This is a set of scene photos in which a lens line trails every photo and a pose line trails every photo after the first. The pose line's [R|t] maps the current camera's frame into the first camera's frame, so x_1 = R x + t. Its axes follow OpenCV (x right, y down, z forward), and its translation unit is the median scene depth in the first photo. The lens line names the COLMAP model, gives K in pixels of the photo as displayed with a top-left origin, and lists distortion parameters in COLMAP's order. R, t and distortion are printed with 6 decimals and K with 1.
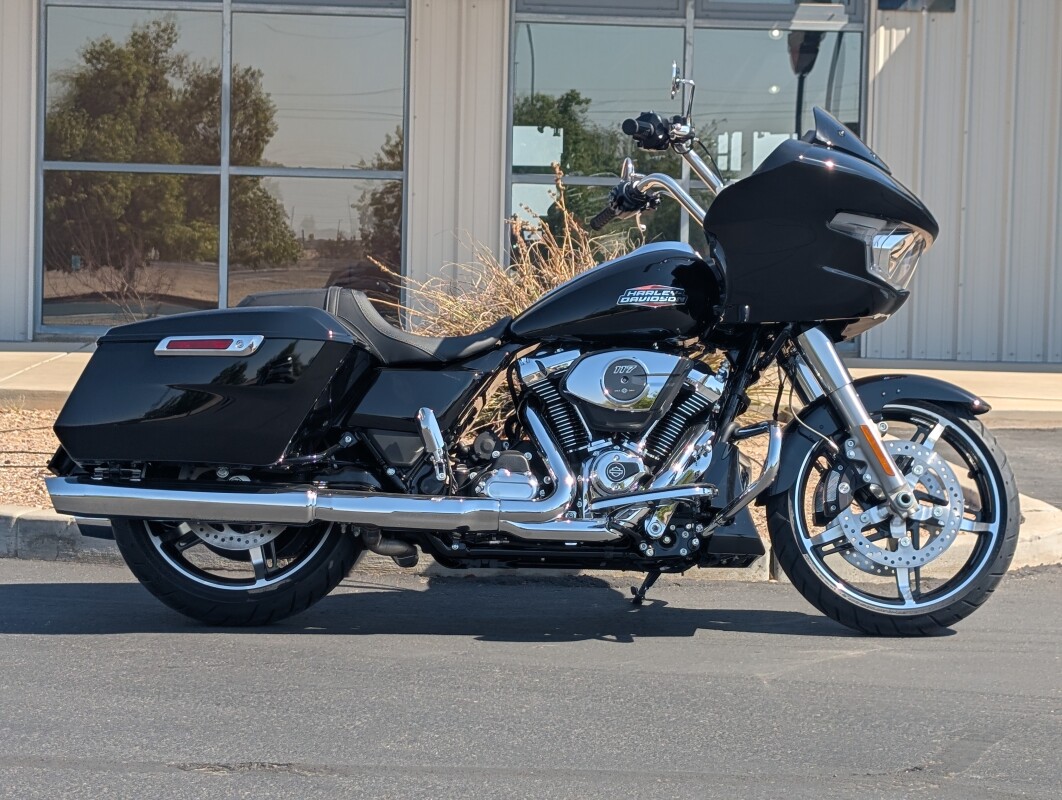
lens RADIAL K [[2266.3, 0, 583.0], [0, 2266.3, 331.6], [0, 0, 1]] dist [0.061411, 0.000000]
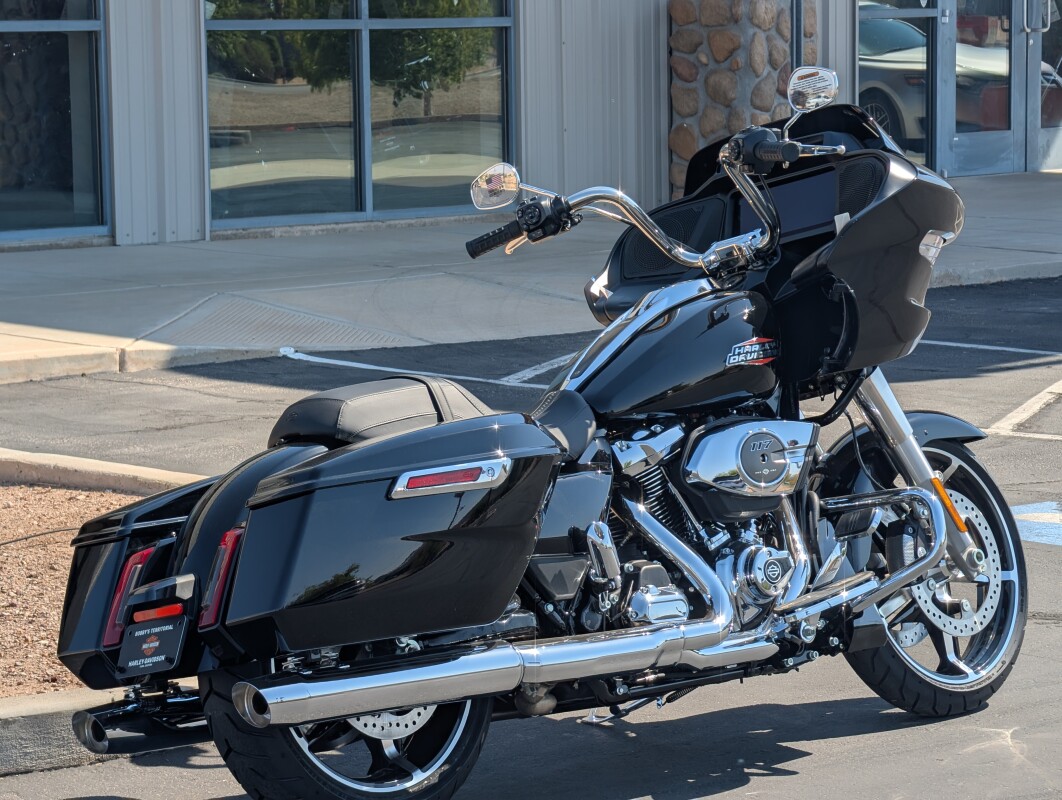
lens RADIAL K [[3995.3, 0, 533.6], [0, 3995.3, 399.4], [0, 0, 1]] dist [0.201519, 0.000000]
pose [[0.748492, -0.103585, 0.655003, -0.980743], [0.047685, 0.993575, 0.102637, -0.150970], [-0.661427, -0.045589, 0.748623, -0.024403]]
